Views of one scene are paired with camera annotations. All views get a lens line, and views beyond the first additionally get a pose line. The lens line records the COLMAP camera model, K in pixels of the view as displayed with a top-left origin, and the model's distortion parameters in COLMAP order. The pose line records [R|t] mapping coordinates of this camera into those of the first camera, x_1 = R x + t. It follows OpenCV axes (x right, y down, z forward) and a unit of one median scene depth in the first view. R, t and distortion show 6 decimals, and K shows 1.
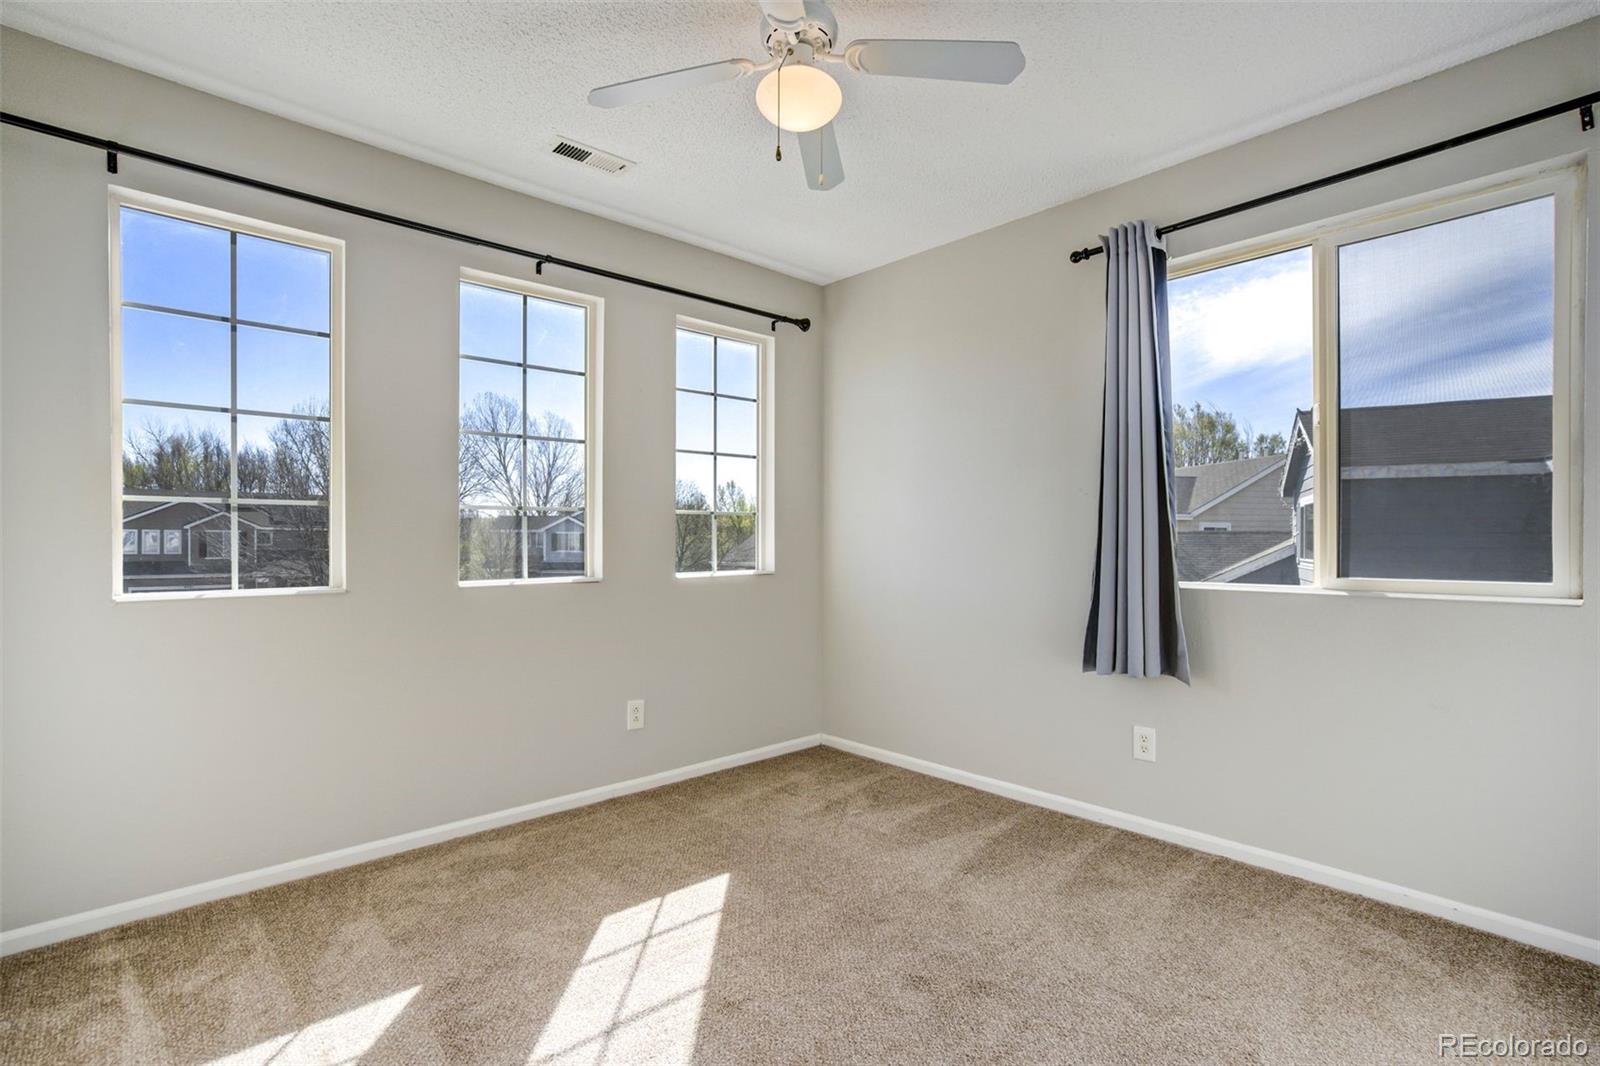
lens RADIAL K [[750.2, 0, 806.3], [0, 750.2, 538.0], [0, 0, 1]] dist [-0.011789, 0.002150]
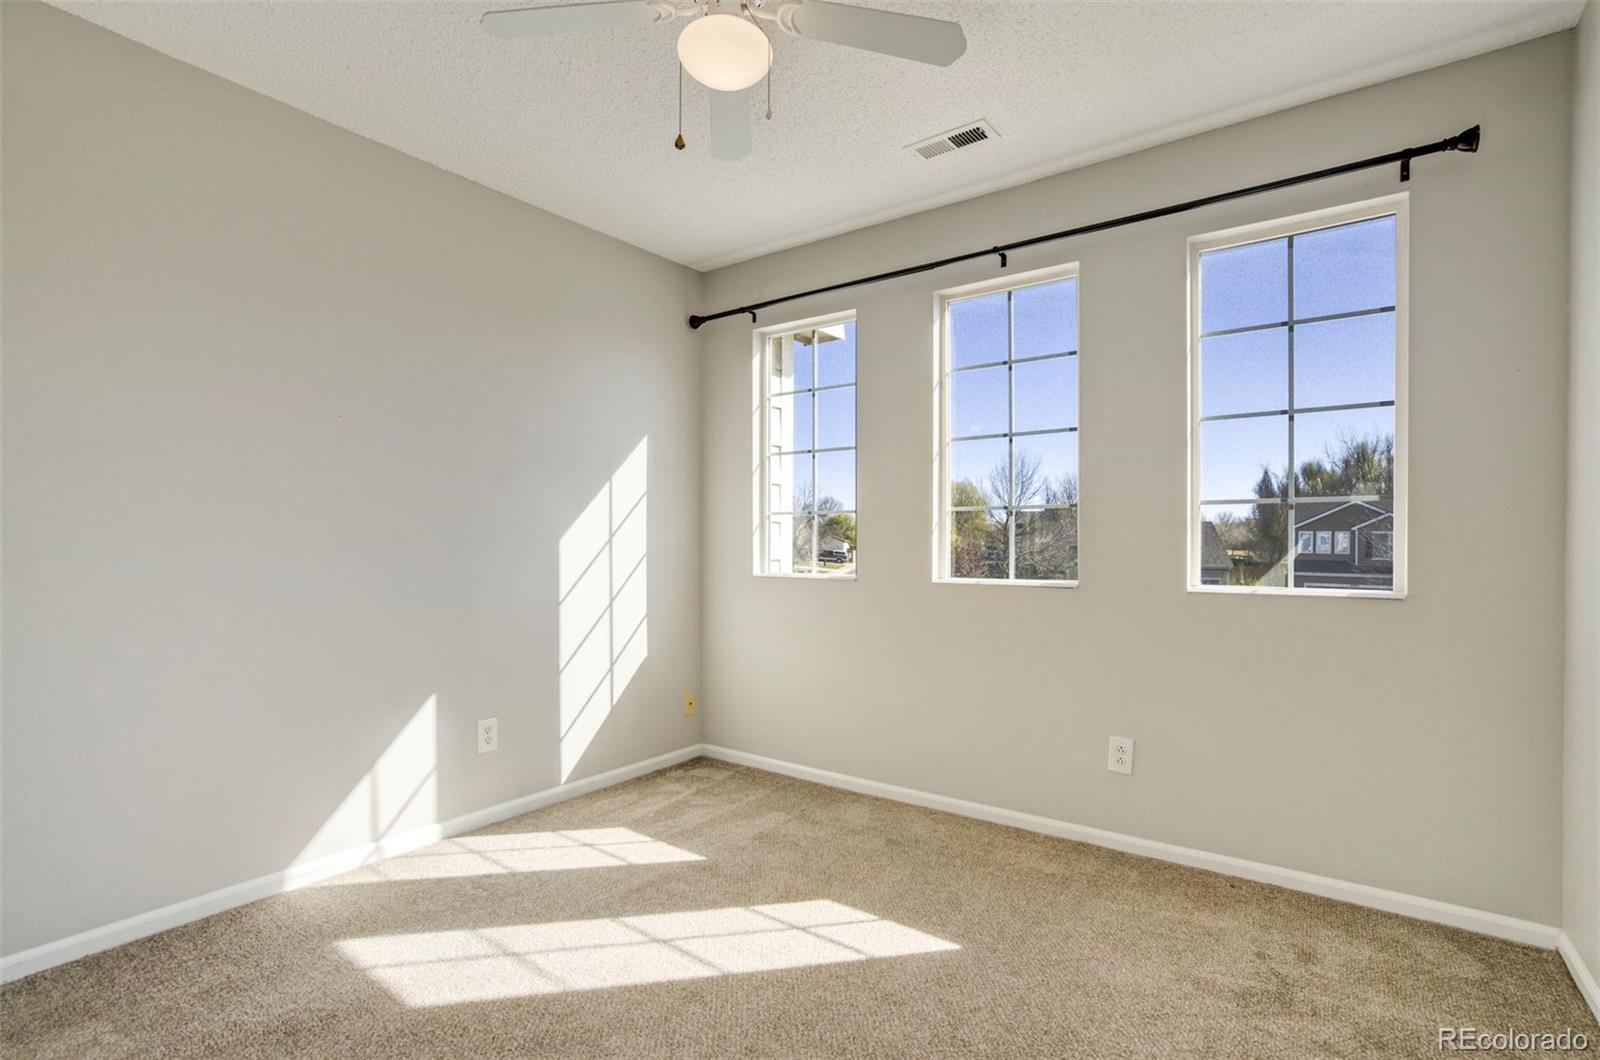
lens RADIAL K [[750.2, 0, 812.3], [0, 750.2, 546.3], [0, 0, 1]] dist [-0.011789, 0.002150]
pose [[0.205005, 0.010668, -0.978703, 0.544931], [-0.001287, 0.999943, 0.010629, 0.000435], [0.978760, -0.000920, 0.205007, 0.556388]]
